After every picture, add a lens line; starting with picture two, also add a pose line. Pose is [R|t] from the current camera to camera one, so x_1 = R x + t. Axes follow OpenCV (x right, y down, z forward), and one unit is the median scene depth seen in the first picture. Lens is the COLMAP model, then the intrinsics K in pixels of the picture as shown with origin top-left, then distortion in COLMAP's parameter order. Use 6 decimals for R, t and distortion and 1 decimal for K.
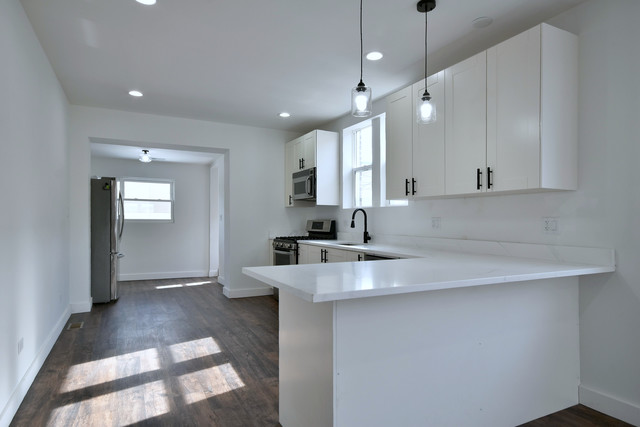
lens RADIAL K [[383.2, 0, 314.2], [0, 383.2, 216.6], [0, 0, 1]] dist [0.008129, 0.002035]
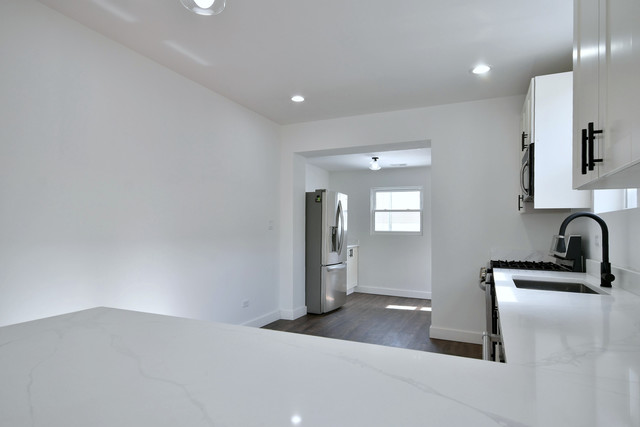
lens RADIAL K [[383.2, 0, 317.4], [0, 383.2, 219.4], [0, 0, 1]] dist [0.008129, 0.002035]
pose [[0.639314, -0.018007, -0.768735, 0.185554], [0.003352, 0.999782, -0.020631, -0.003203], [0.768938, 0.010613, 0.639235, 0.293205]]
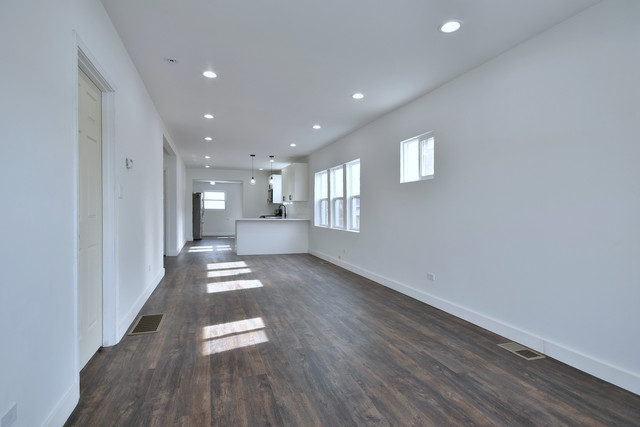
lens RADIAL K [[328.9, 0, 320.0], [0, 328.9, 213.5], [0, 0, 1]] dist [0.005981, 0.000752]
pose [[0.991786, 0.001512, -0.127897, 0.477648], [0.000543, 0.999871, 0.016032, 0.003825], [0.127904, -0.015970, 0.991658, -0.932370]]
